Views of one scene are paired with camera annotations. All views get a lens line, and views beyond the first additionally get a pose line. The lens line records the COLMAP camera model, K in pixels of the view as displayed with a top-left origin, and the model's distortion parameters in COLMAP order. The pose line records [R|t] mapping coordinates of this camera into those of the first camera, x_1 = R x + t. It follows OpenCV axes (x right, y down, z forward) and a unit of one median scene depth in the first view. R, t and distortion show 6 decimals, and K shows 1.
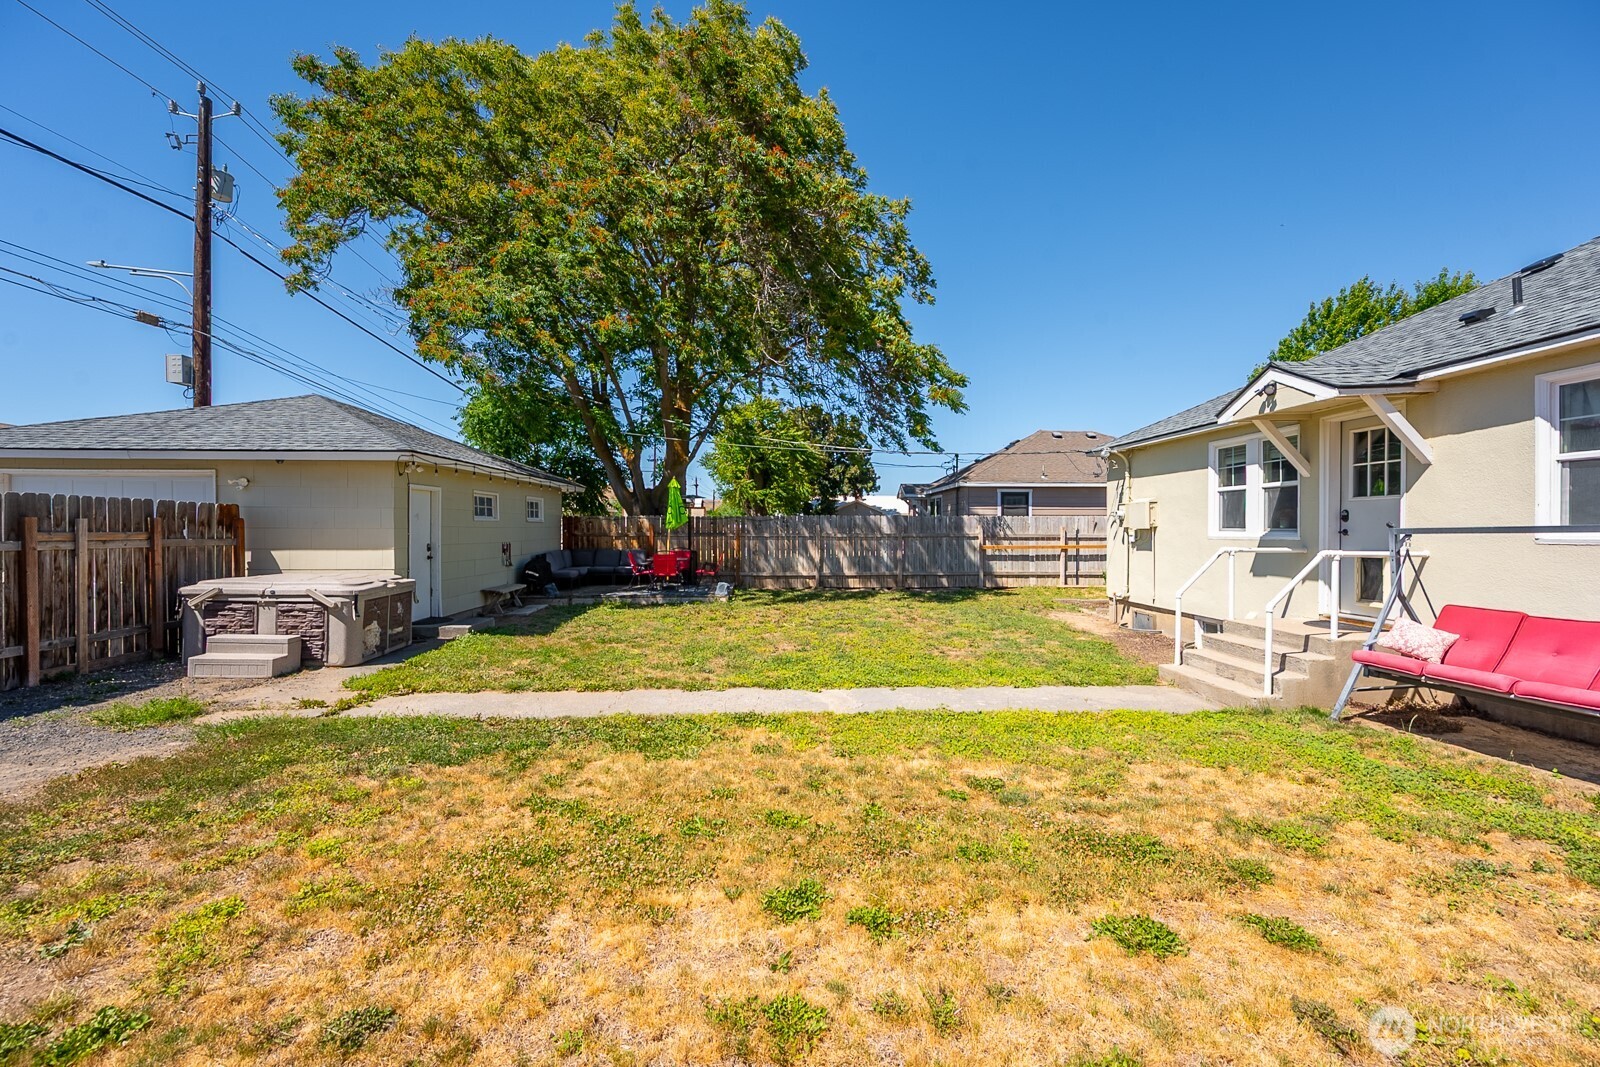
lens RADIAL K [[653.0, 0, 804.2], [0, 653.0, 531.7], [0, 0, 1]] dist [-0.001819, -0.000365]
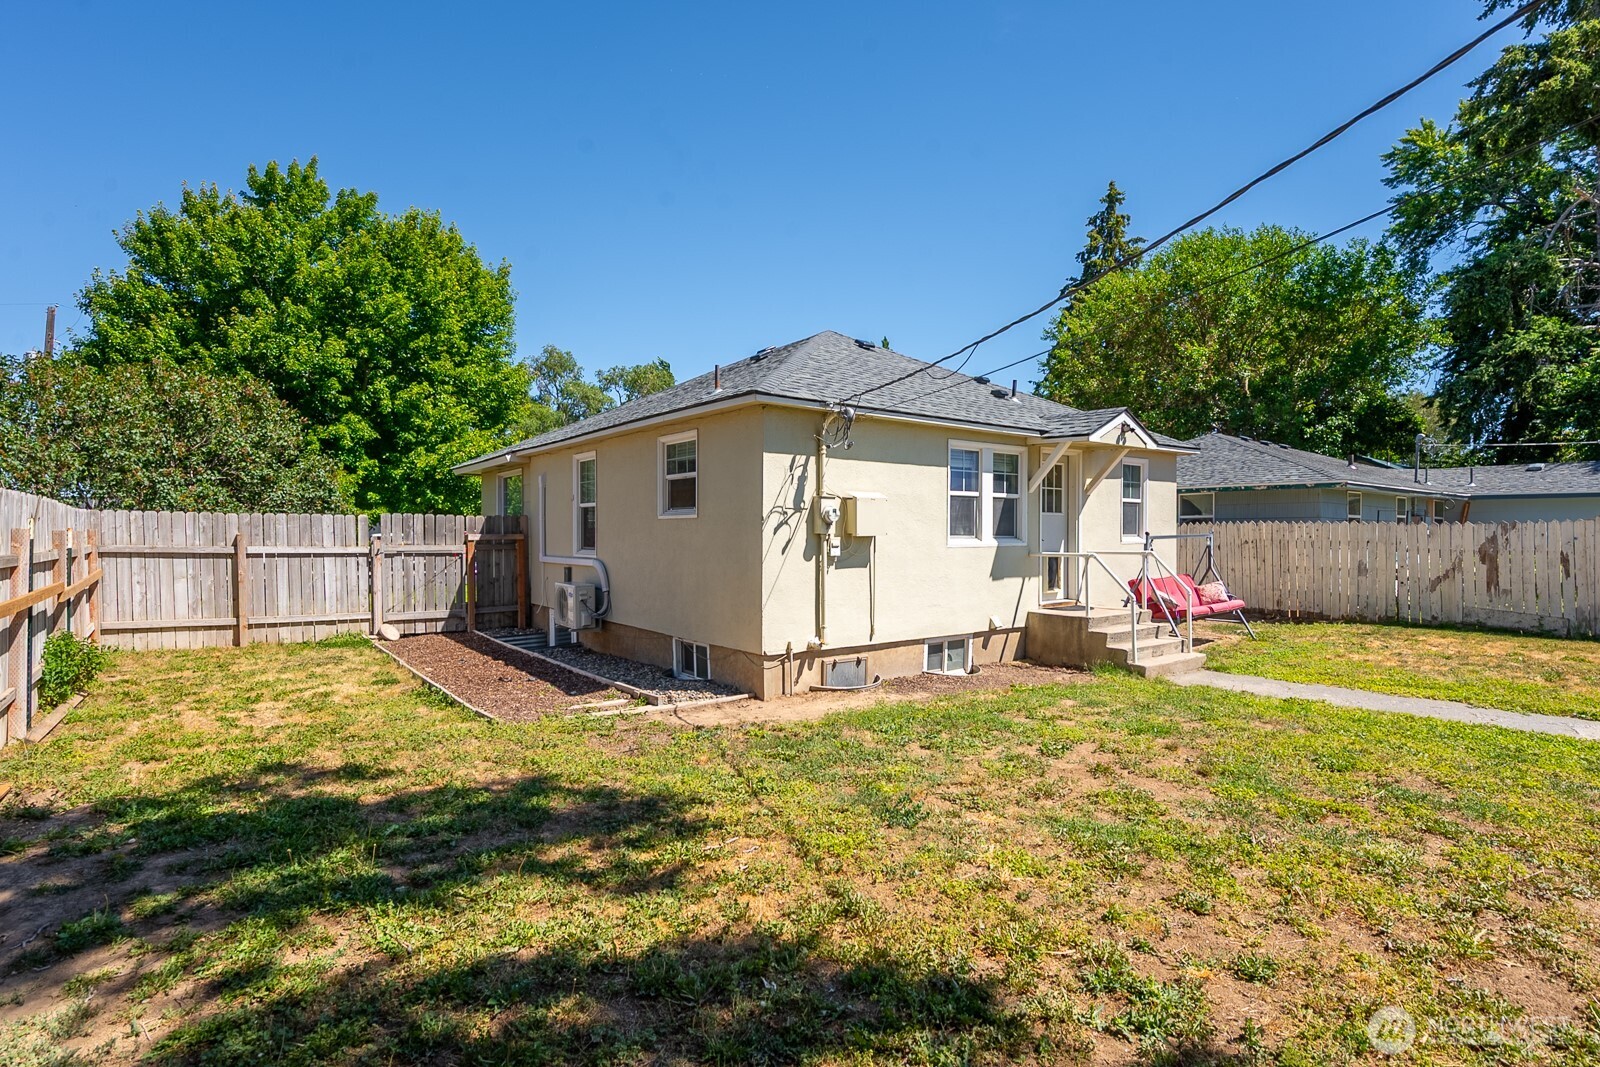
lens RADIAL K [[784.7, 0, 800.0], [0, 784.7, 533.5], [0, 0, 1]] dist [-0.001720, -0.000227]
pose [[-0.561869, -0.003080, 0.827221, -0.178689], [-0.000199, 0.999994, 0.003589, -0.013448], [-0.827226, 0.001852, -0.561866, 2.096956]]
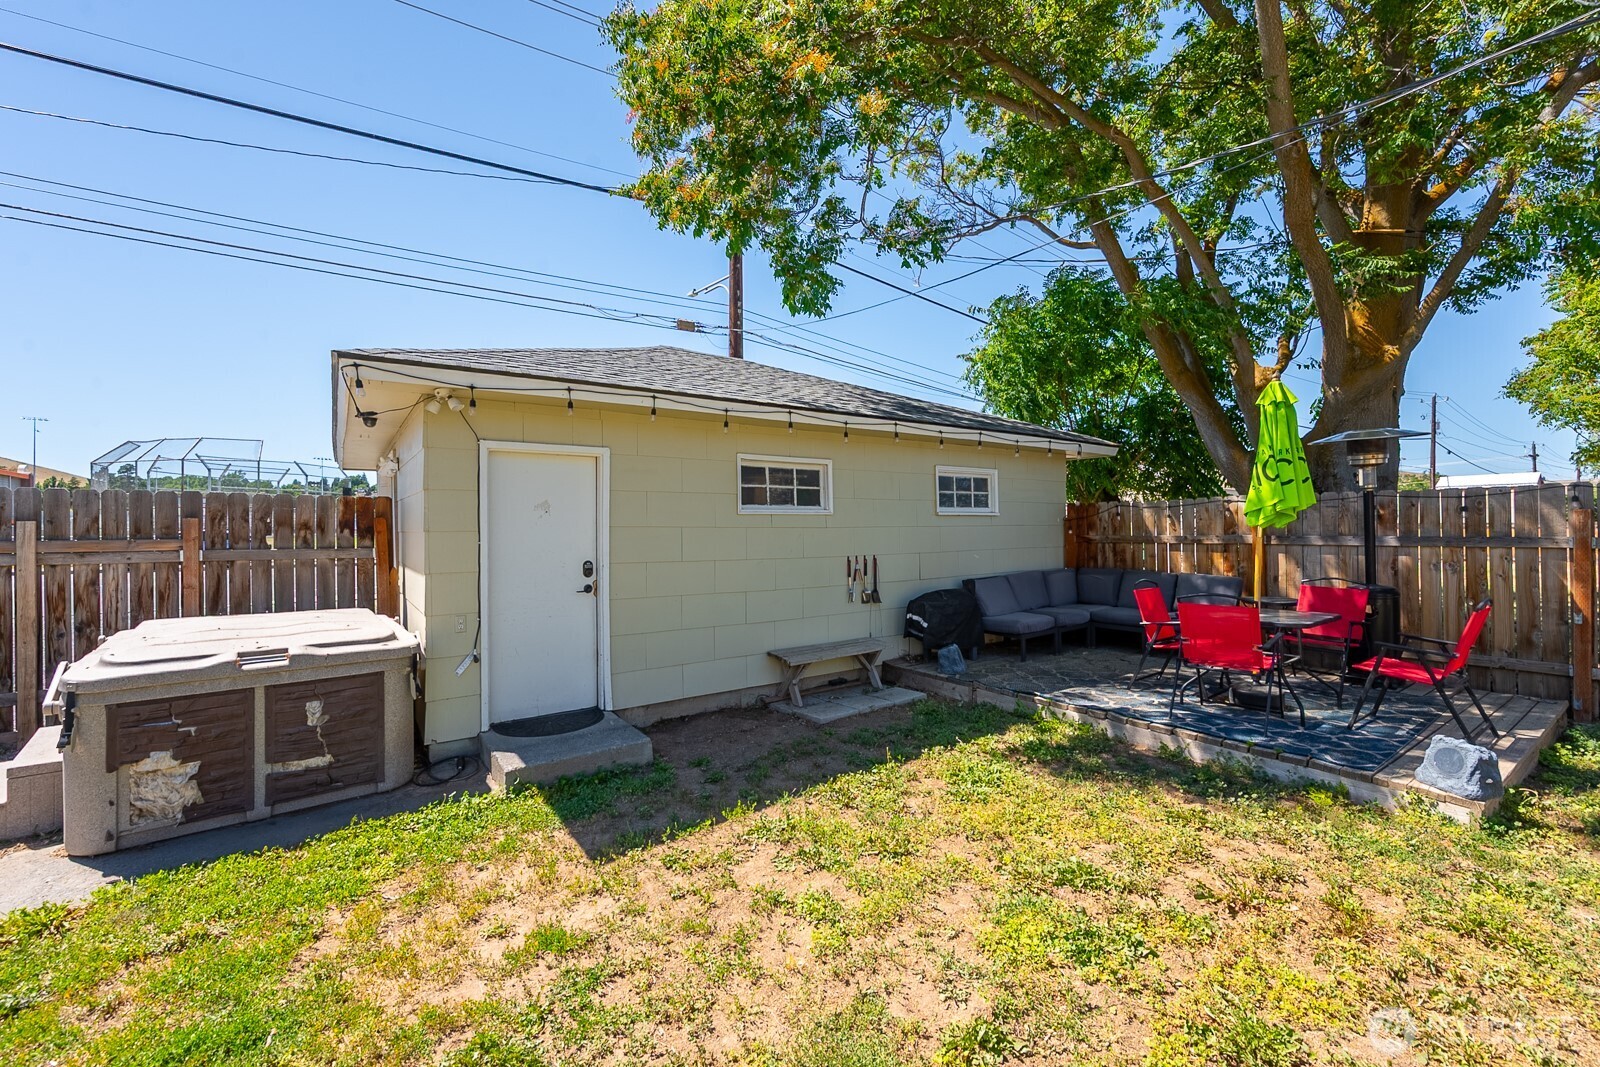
lens RADIAL K [[651.8, 0, 802.0], [0, 651.8, 531.6], [0, 0, 1]] dist [-0.000349, 0.000058]
pose [[0.523911, -0.002147, -0.851771, -0.079168], [0.004308, 0.999991, 0.000129, -0.005091], [0.851762, -0.003737, 0.523915, 1.197868]]
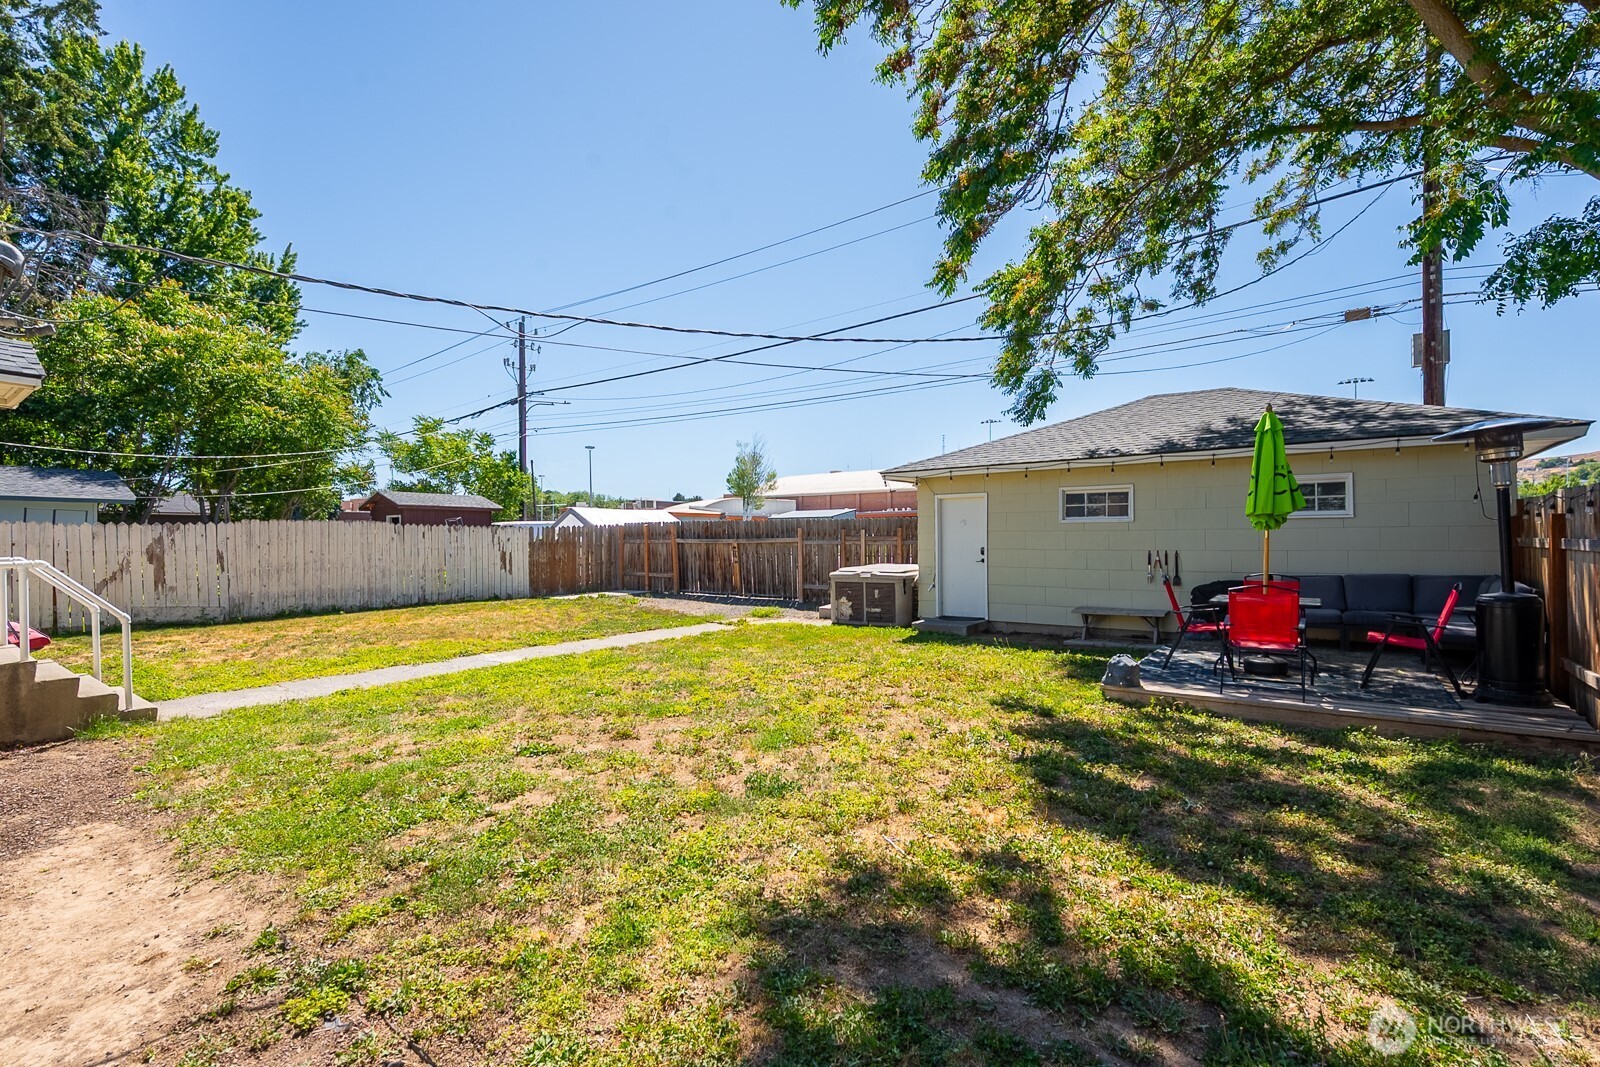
lens RADIAL K [[733.2, 0, 800.0], [0, 733.2, 533.5], [0, 0, 1]] dist [0.001363, 0.000113]
pose [[-0.642066, -0.001231, -0.766648, 0.713919], [0.002414, 0.999991, -0.003627, -0.000415], [0.766645, -0.004179, -0.642057, 2.097303]]
